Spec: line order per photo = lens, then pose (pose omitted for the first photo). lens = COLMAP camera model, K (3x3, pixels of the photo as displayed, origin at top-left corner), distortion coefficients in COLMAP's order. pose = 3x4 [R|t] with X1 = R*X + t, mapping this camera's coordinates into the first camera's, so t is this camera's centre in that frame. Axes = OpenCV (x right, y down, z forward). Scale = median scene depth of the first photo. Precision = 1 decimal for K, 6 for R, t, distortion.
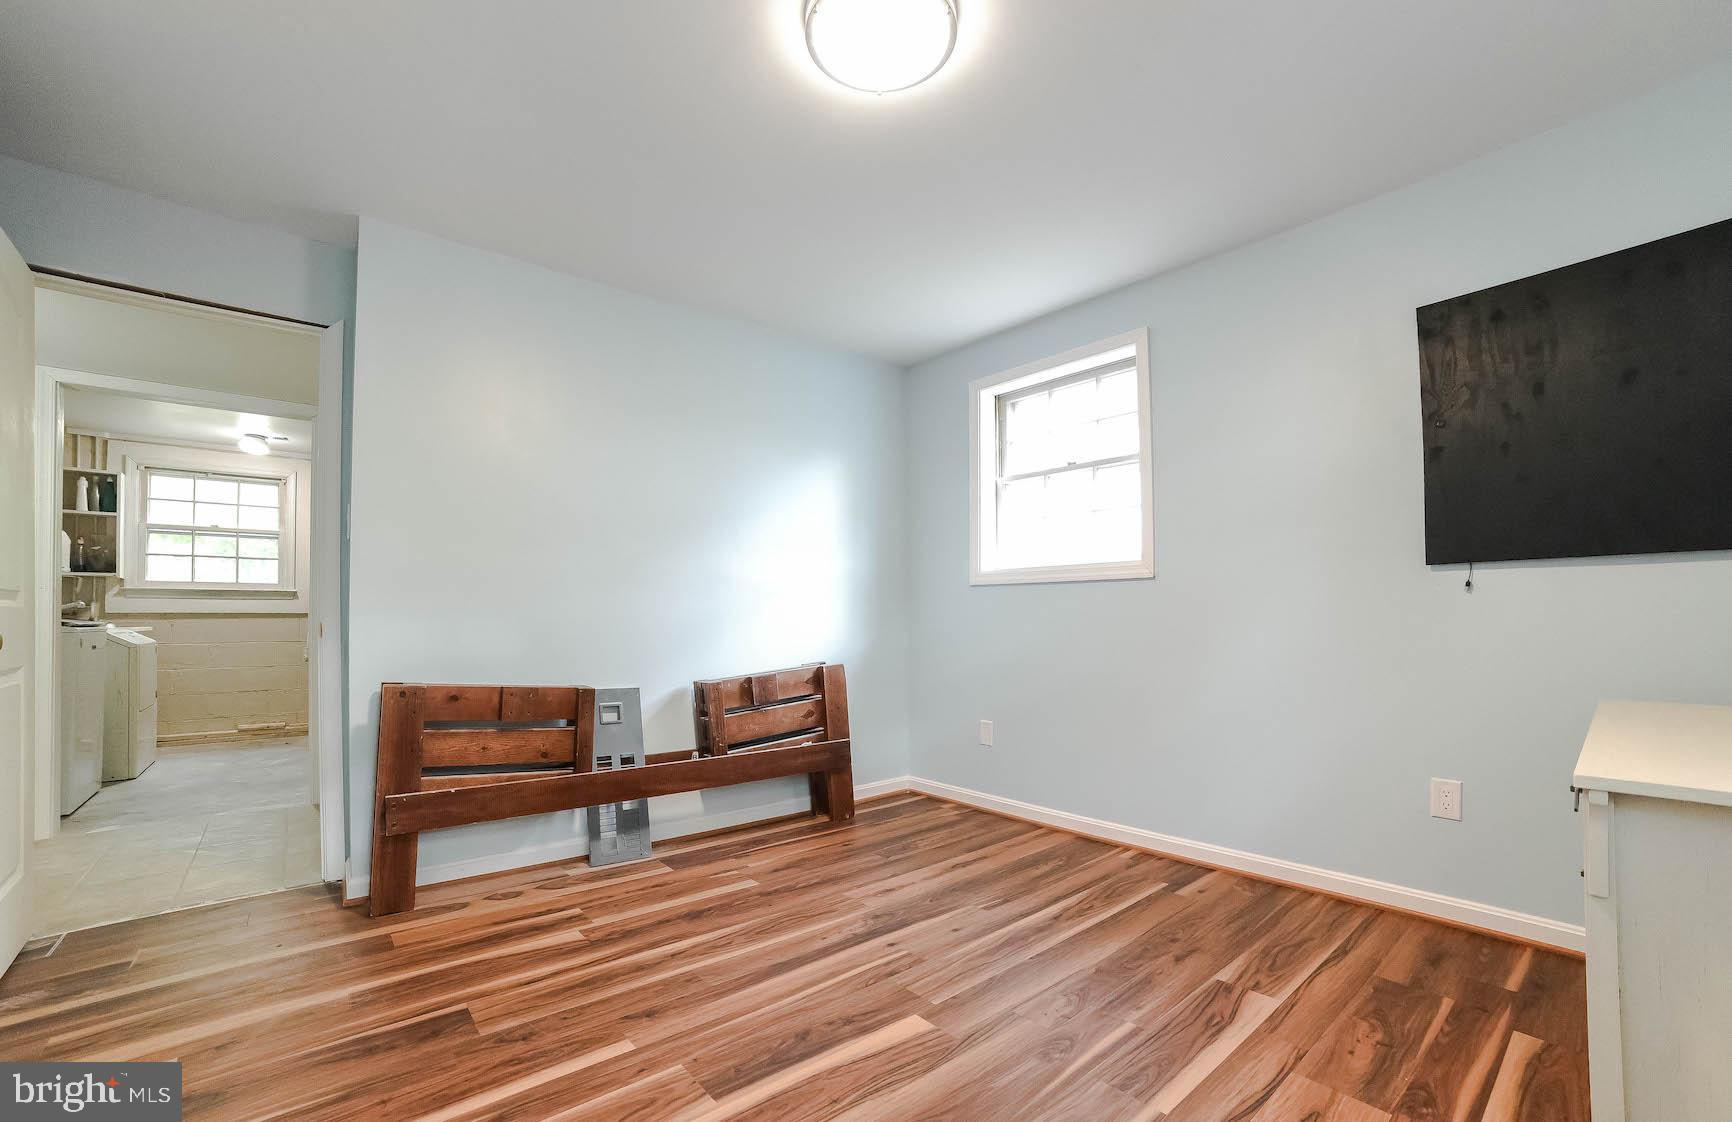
lens RADIAL K [[714.3, 0, 864.7], [0, 714.3, 609.0], [0, 0, 1]] dist [-0.097823, 0.028249]
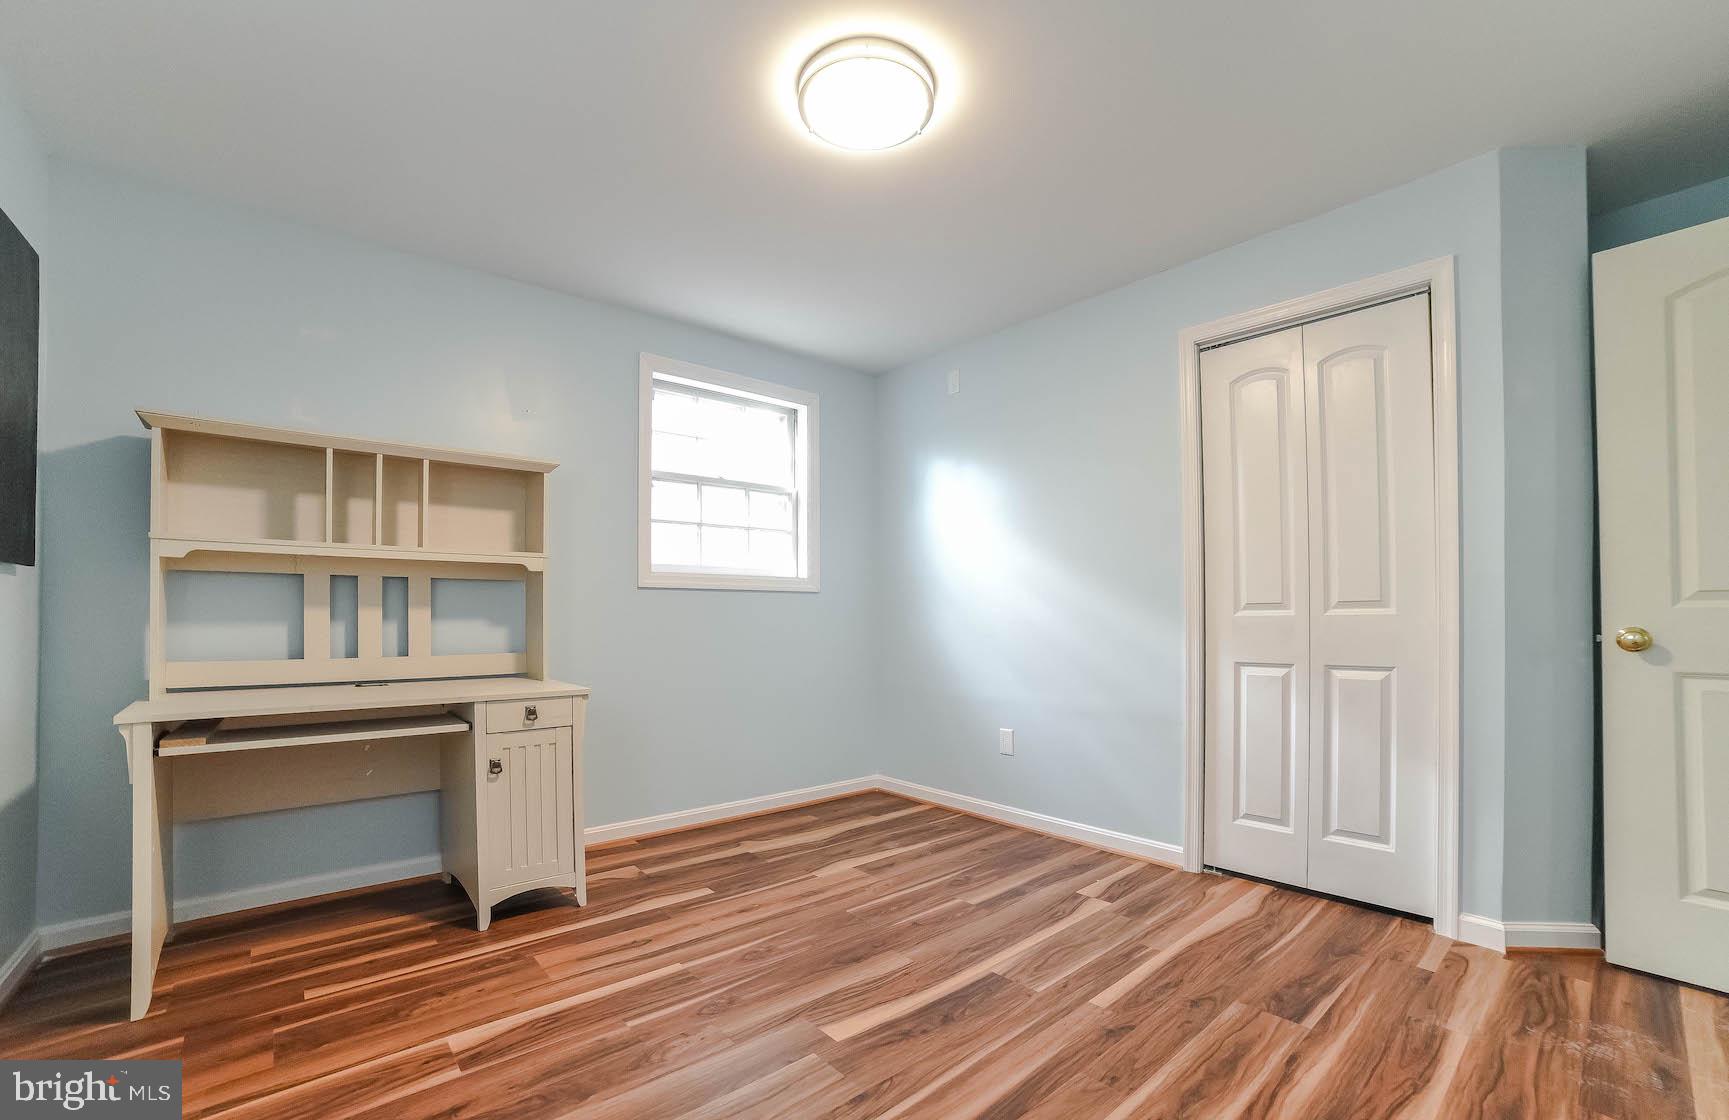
lens RADIAL K [[713.1, 0, 863.2], [0, 713.1, 607.9], [0, 0, 1]] dist [-0.097823, 0.028249]
pose [[-0.999911, 0.007375, -0.011112, 0.045027], [0.007618, 0.999727, -0.022067, 0.008520], [0.010946, -0.022150, -0.999695, 2.009082]]
